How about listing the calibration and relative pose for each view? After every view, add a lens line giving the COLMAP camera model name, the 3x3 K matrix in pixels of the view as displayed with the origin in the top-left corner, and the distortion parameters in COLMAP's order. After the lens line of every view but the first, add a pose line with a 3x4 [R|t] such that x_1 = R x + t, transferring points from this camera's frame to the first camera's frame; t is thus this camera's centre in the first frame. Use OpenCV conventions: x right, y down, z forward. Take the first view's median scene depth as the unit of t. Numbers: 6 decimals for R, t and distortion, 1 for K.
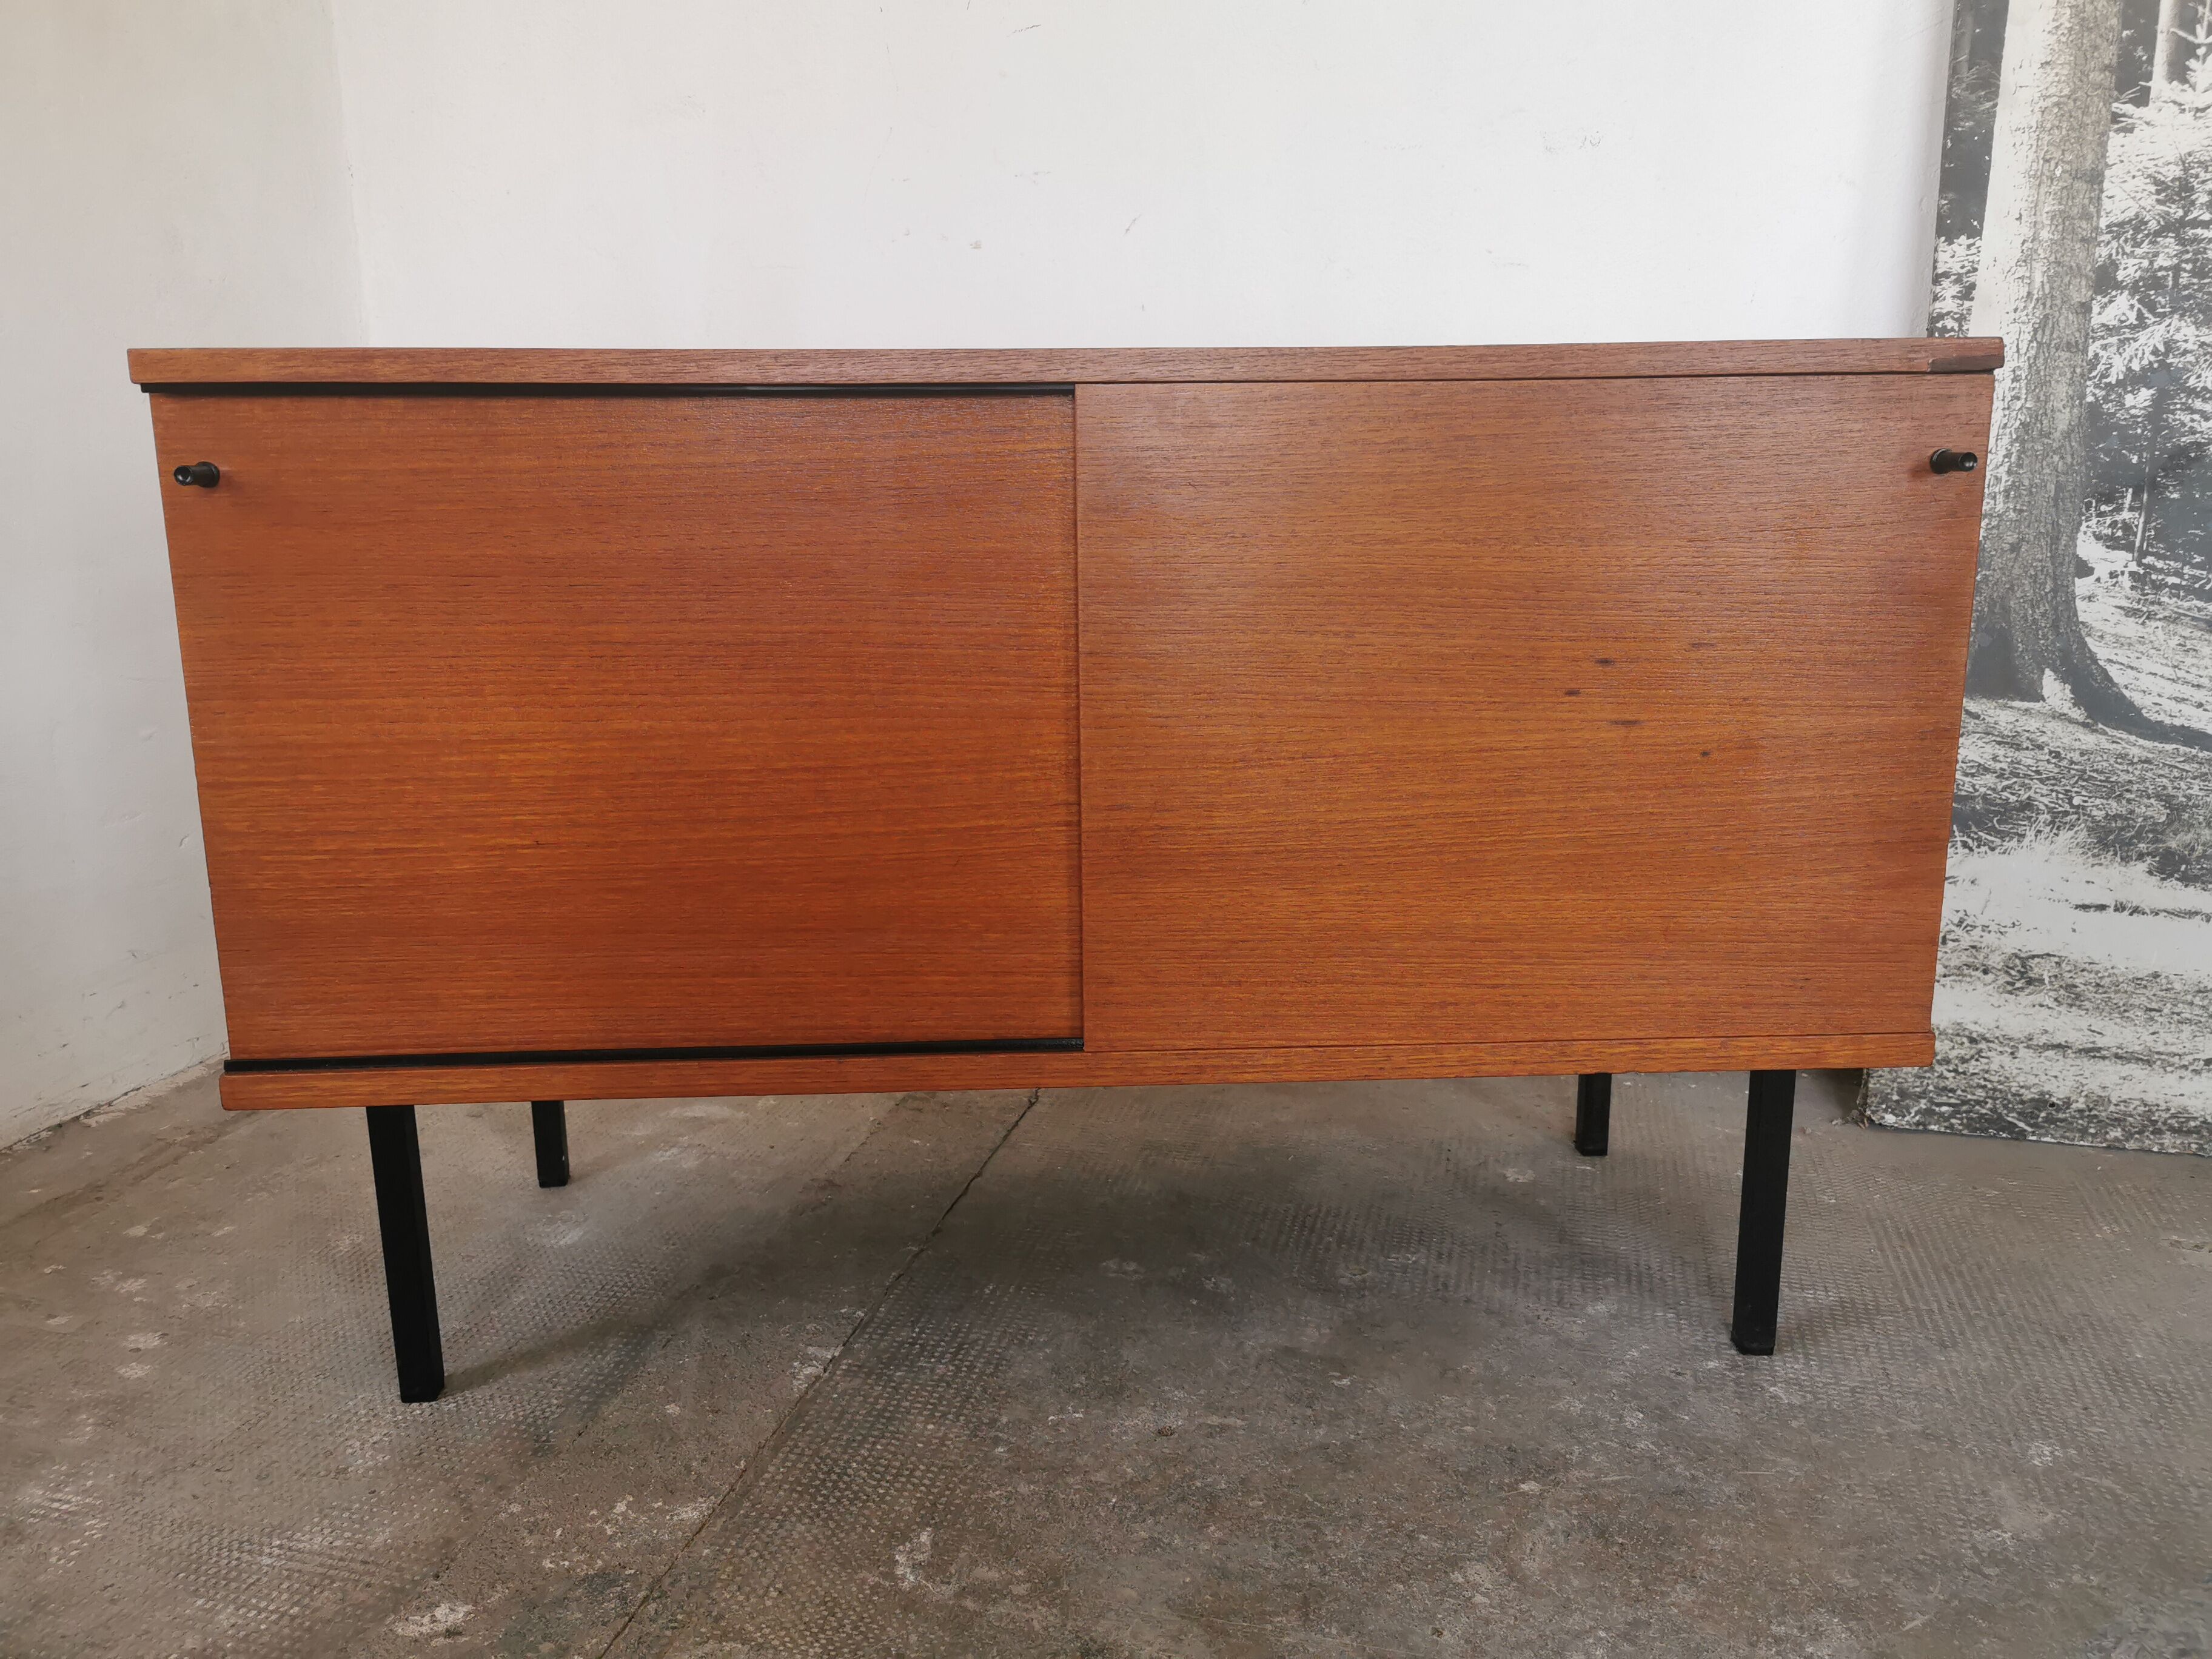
lens RADIAL K [[1708.9, 0, 1102.9], [0, 1708.9, 832.3], [0, 0, 1]] dist [0.065359, -0.105804]
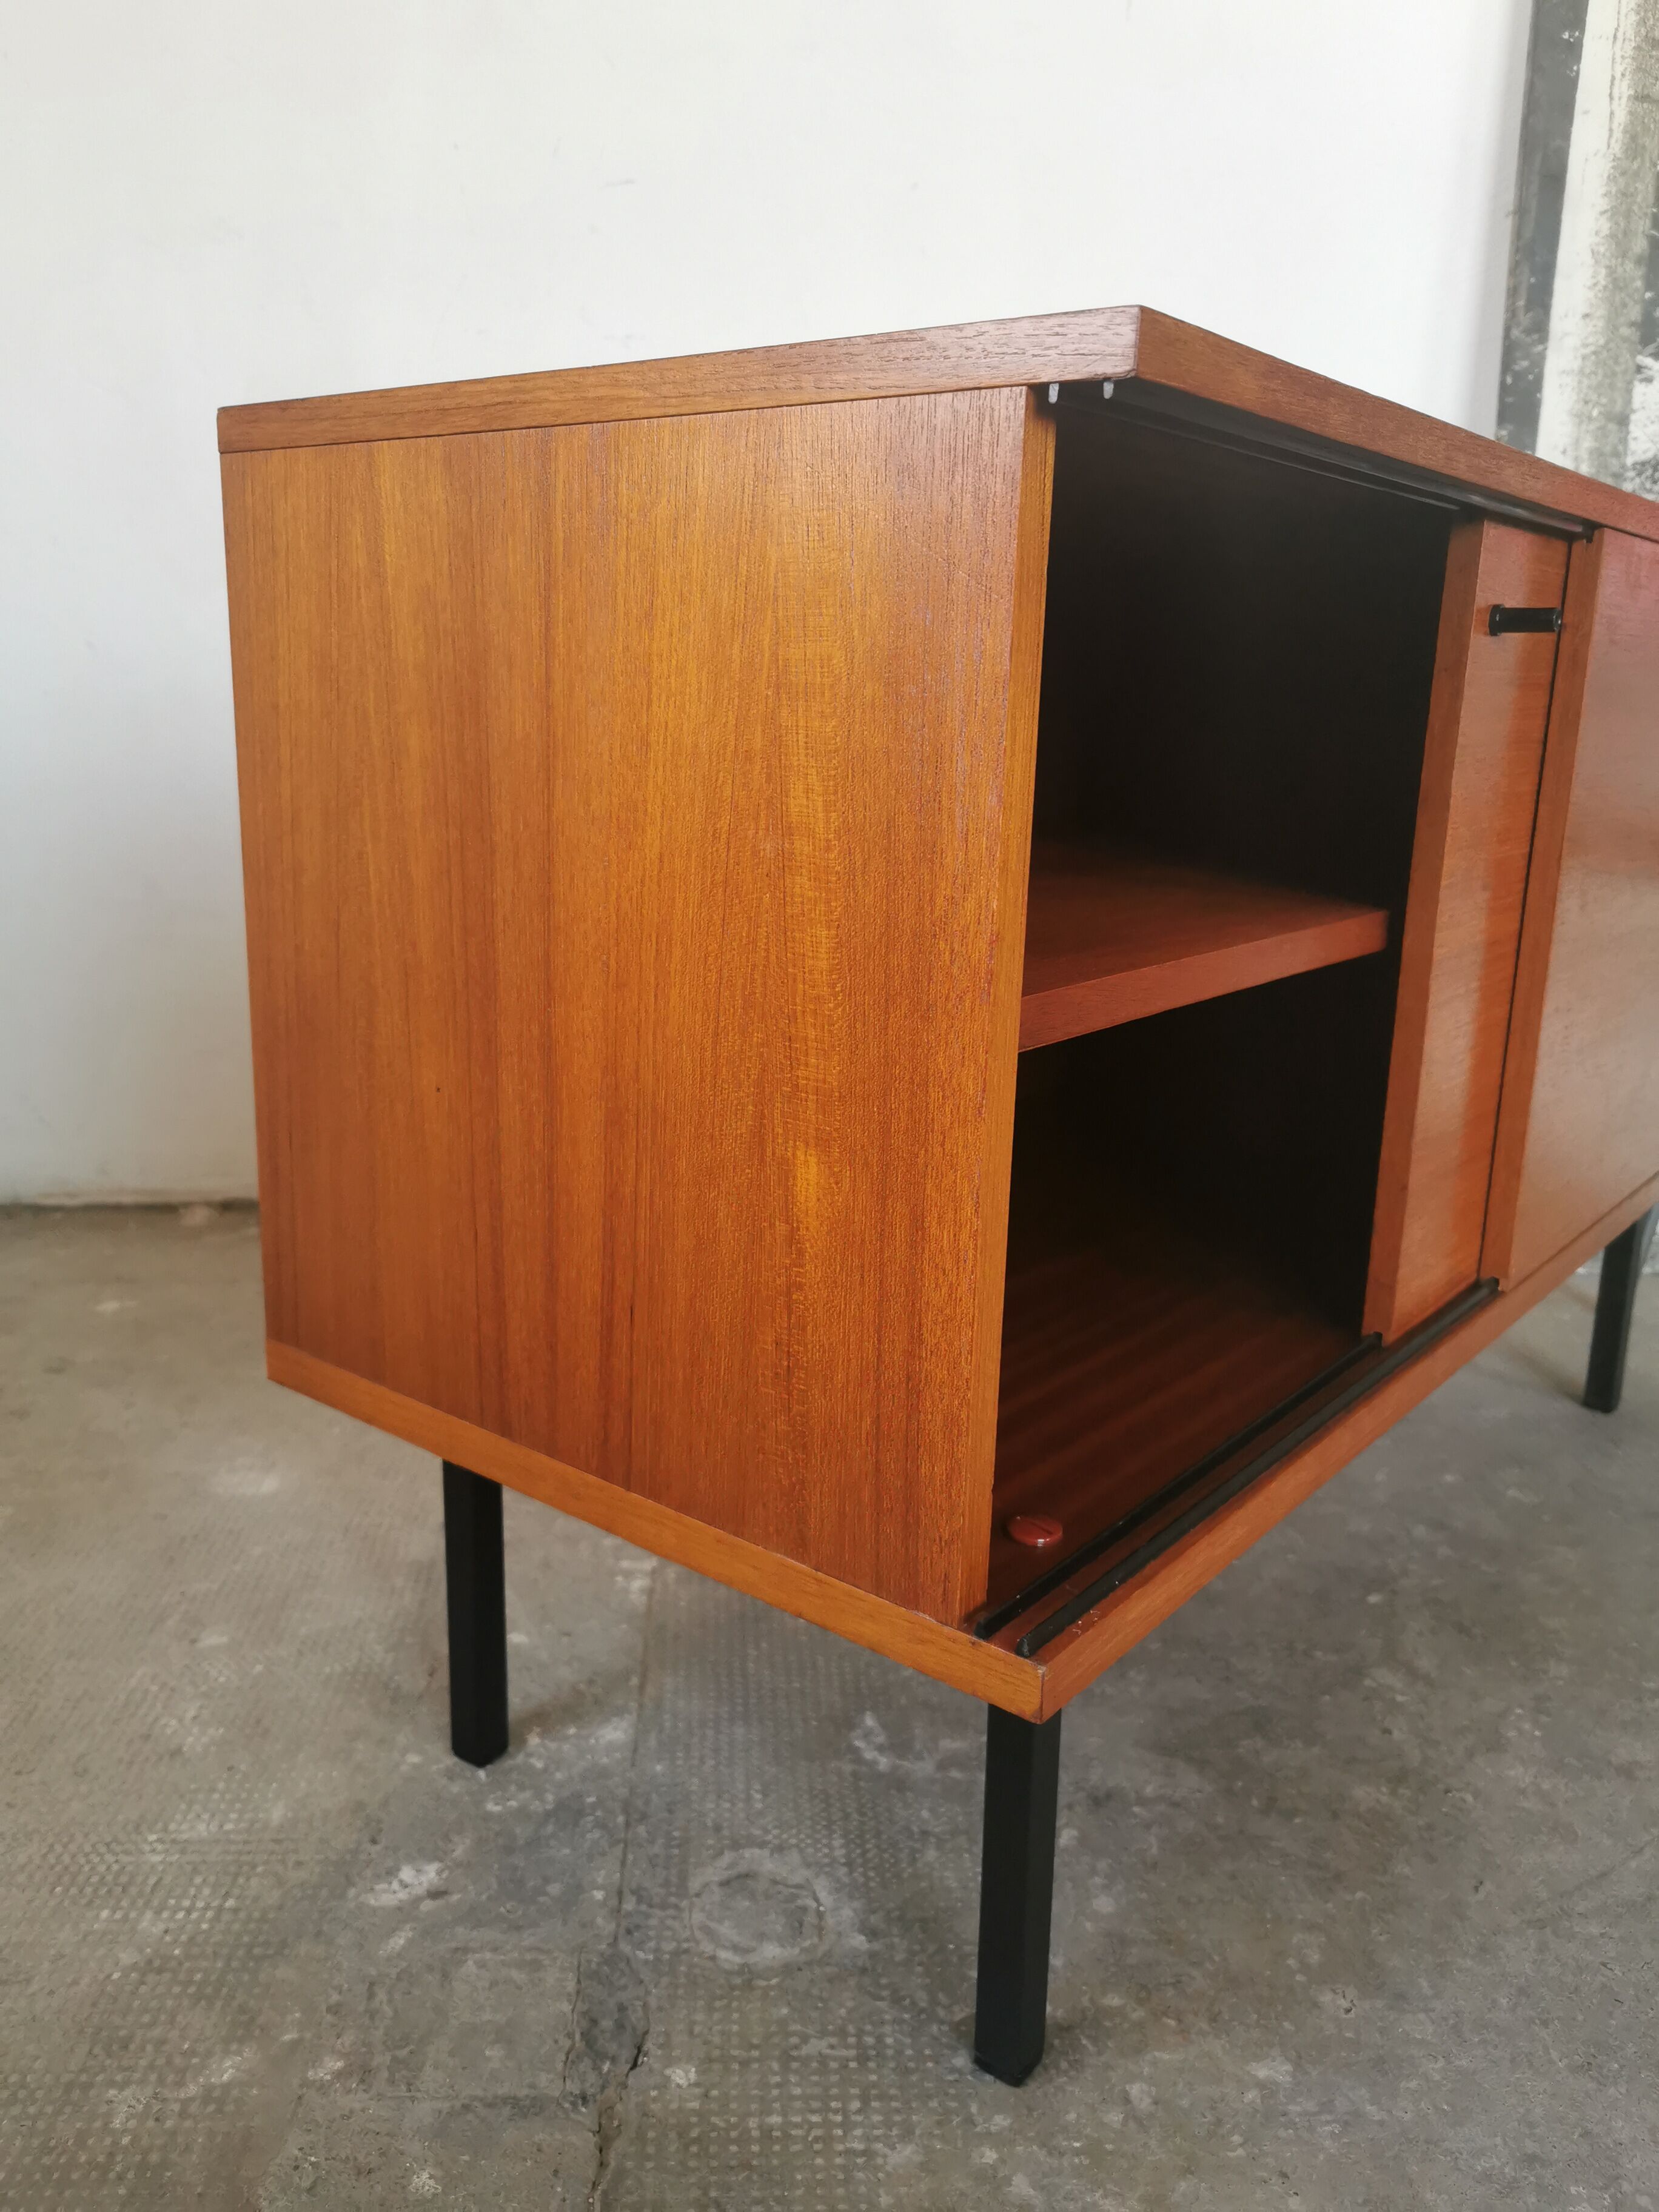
lens RADIAL K [[1722.0, 0, 829.5], [0, 1722.0, 1106.0], [0, 0, 1]] dist [0.069060, -0.113255]
pose [[0.955038, -0.039023, 0.293903, -0.372179], [0.033937, 0.999173, 0.022387, 0.037341], [-0.294534, -0.011406, 0.955573, 0.071549]]
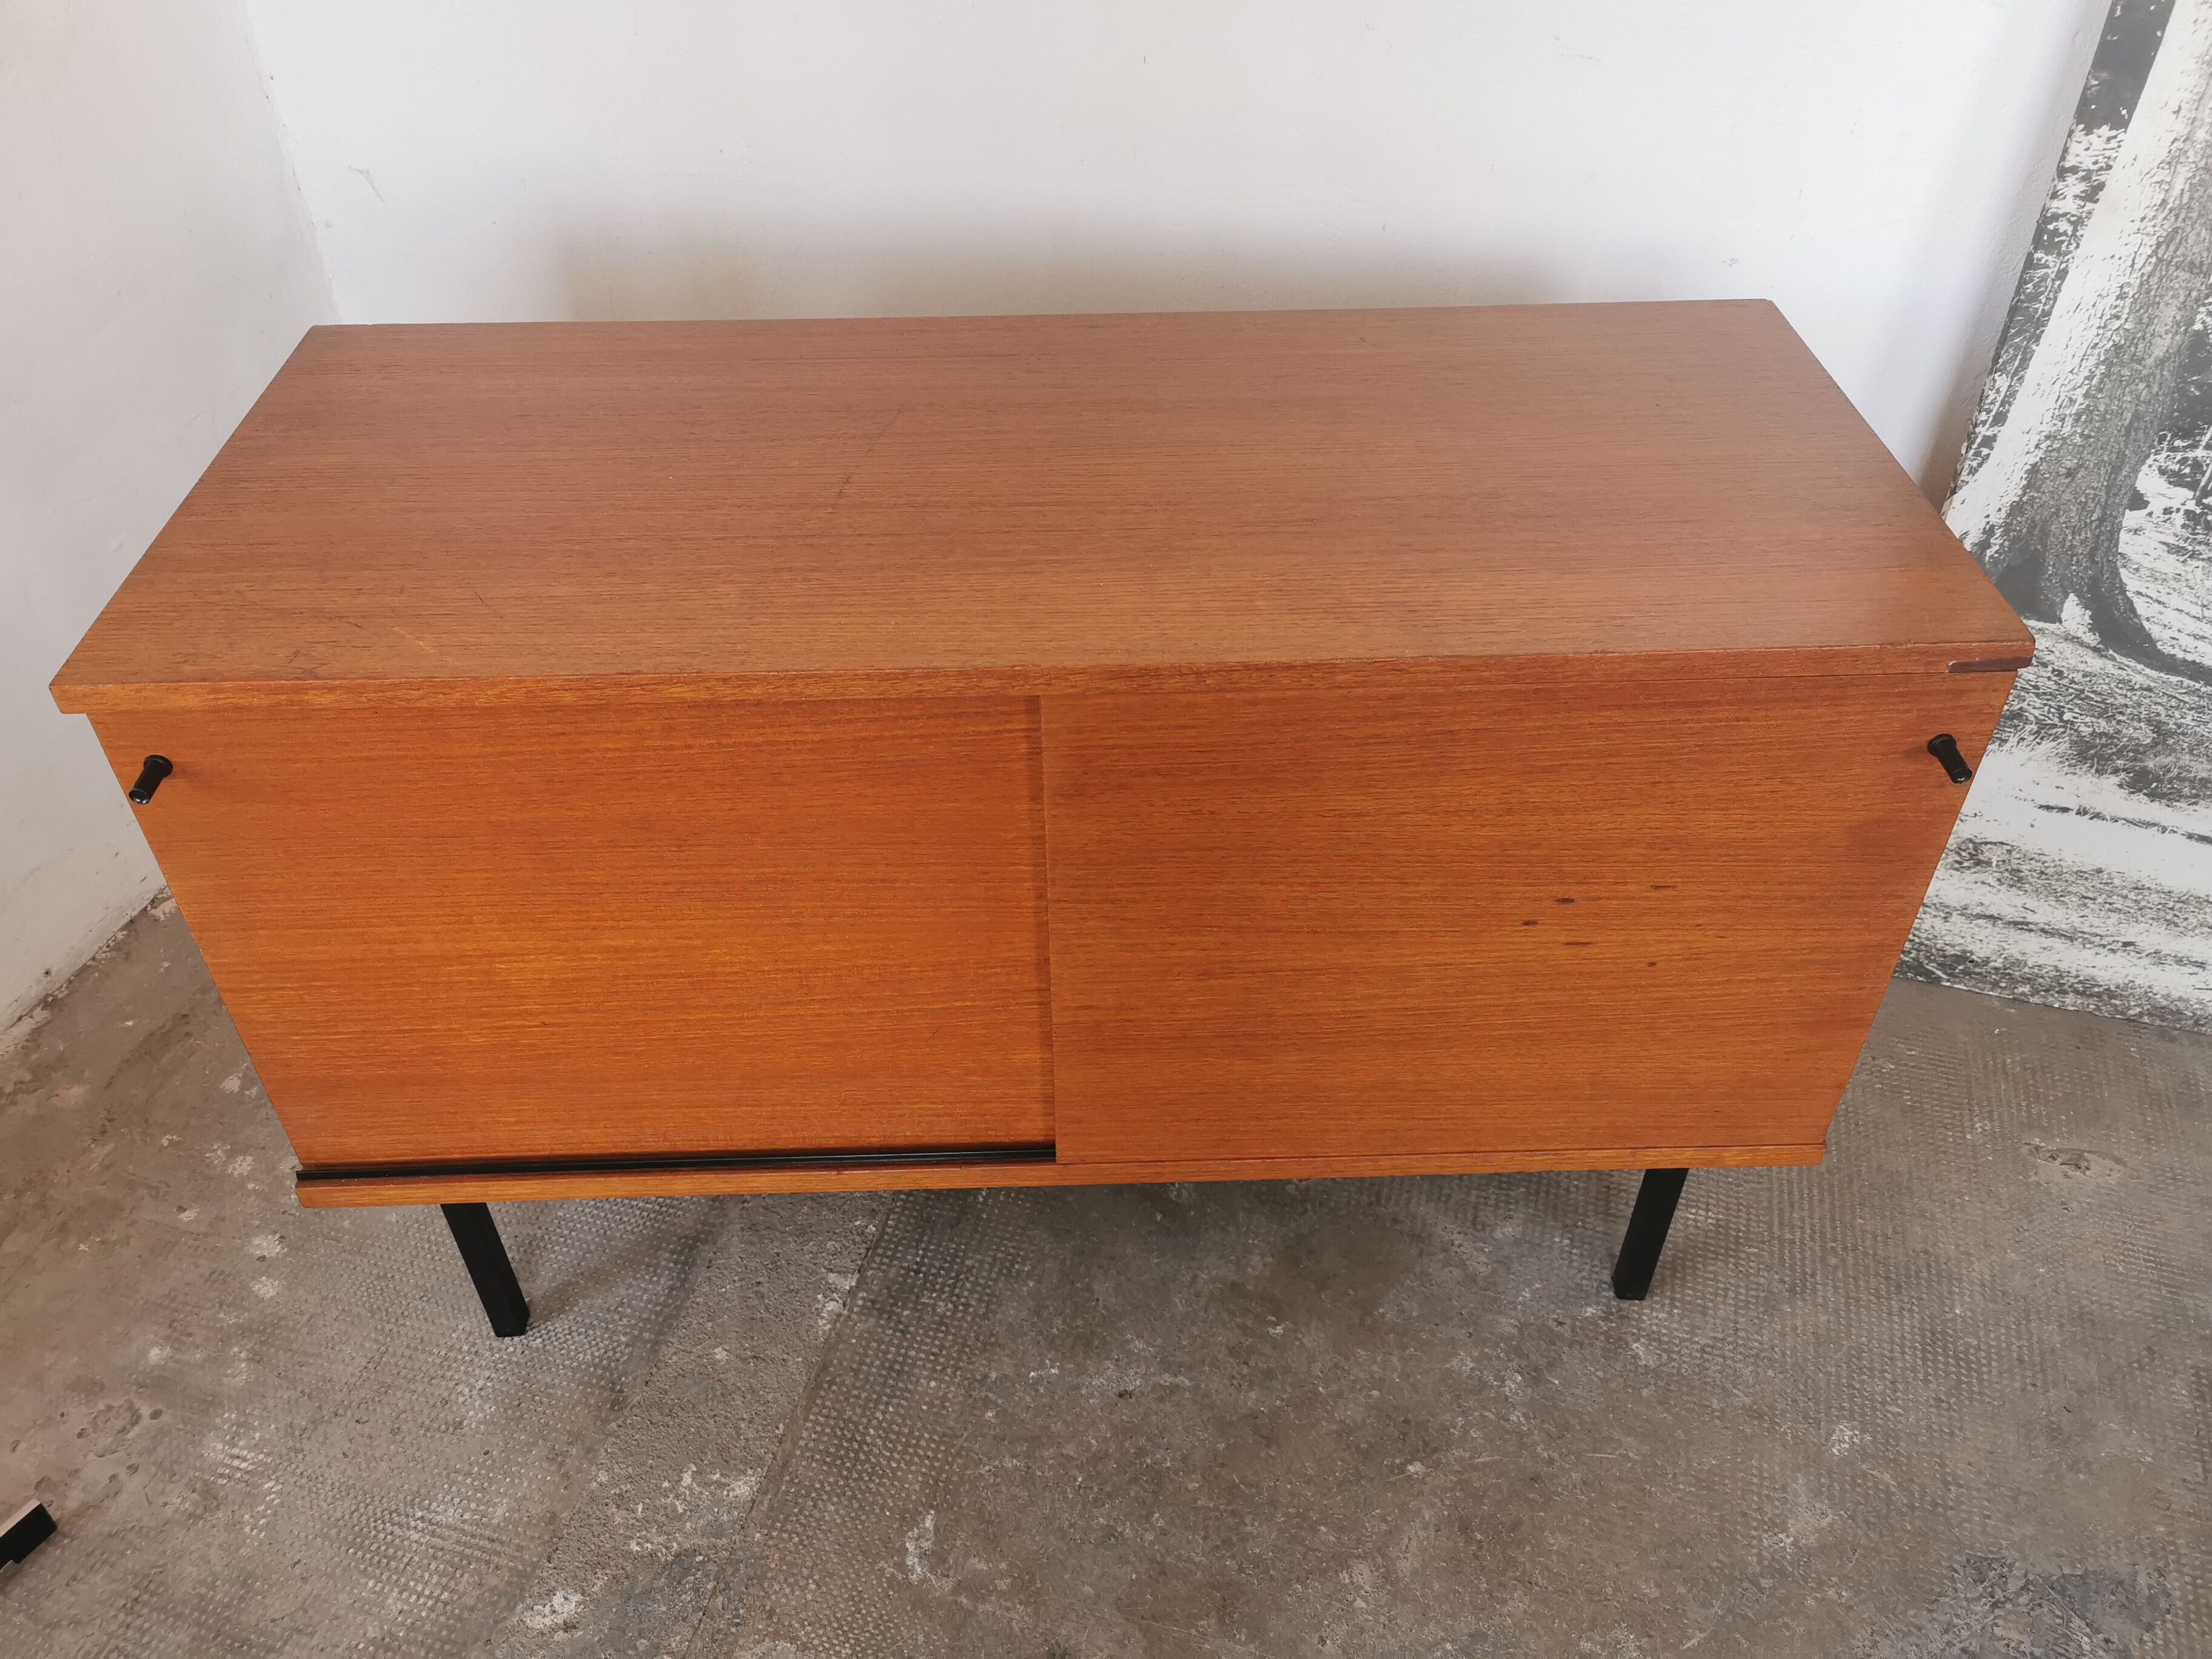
lens RADIAL K [[1708.9, 0, 1102.9], [0, 1708.9, 832.3], [0, 0, 1]] dist [0.065359, -0.105804]
pose [[0.999823, 0.014443, -0.012054, 0.030175], [-0.007138, 0.884102, 0.467239, -0.588825], [0.017405, -0.467070, 0.884049, 0.111889]]
